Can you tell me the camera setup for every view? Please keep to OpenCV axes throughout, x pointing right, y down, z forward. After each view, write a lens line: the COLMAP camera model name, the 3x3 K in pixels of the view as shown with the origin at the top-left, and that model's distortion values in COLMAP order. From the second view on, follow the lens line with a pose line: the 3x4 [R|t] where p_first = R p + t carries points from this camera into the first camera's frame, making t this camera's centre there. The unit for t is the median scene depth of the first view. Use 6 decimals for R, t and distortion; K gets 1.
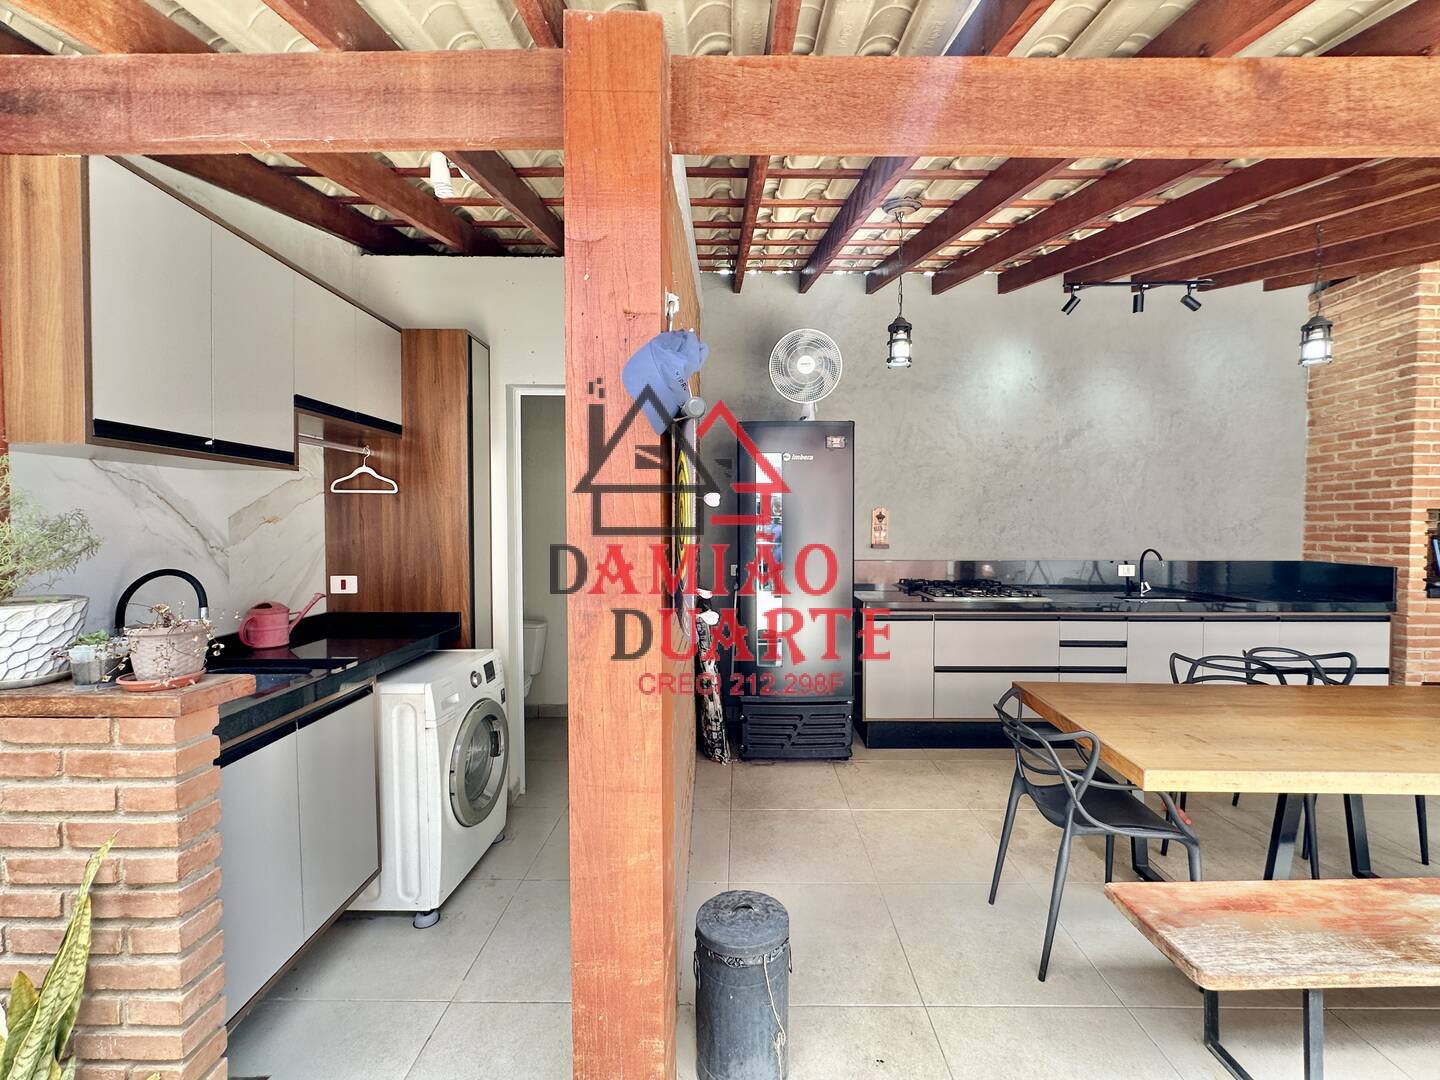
lens RADIAL K [[582.2, 0, 731.0], [0, 582.2, 540.1], [0, 0, 1]] dist [-0.006679, 0.001688]
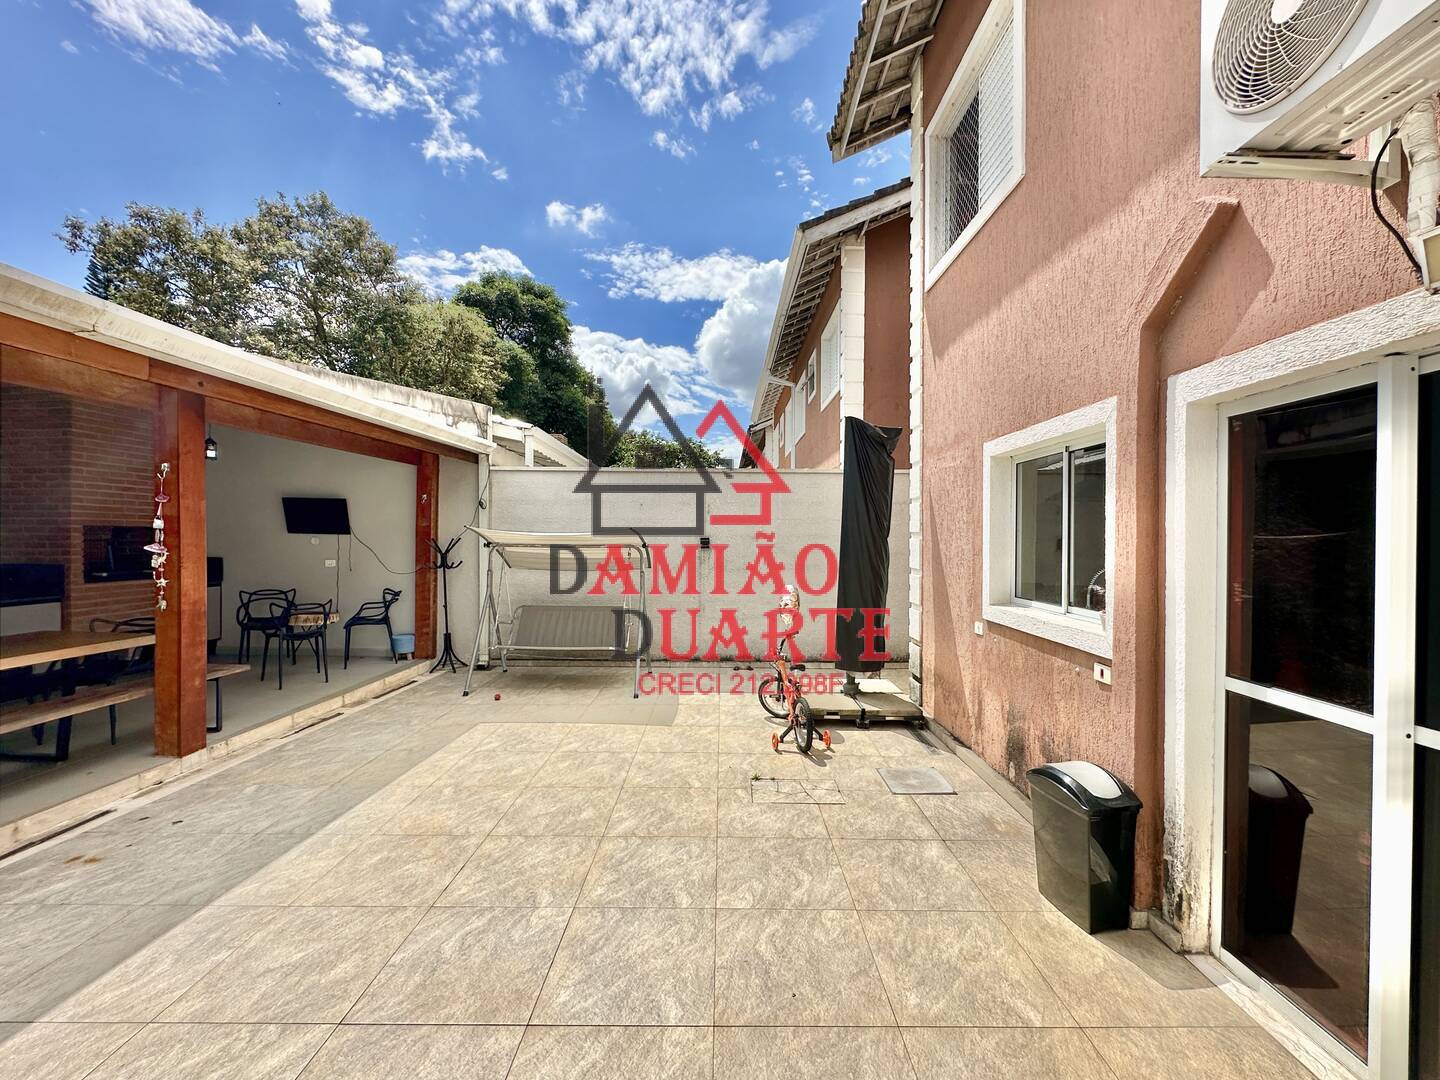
lens RADIAL K [[582.2, 0, 716.7], [0, 582.2, 539.6], [0, 0, 1]] dist [-0.006679, 0.001688]
pose [[0.021948, -0.006111, 0.999740, -0.285522], [0.023898, 0.999699, 0.005586, 0.015267], [-0.999473, 0.023769, 0.022088, -0.695169]]
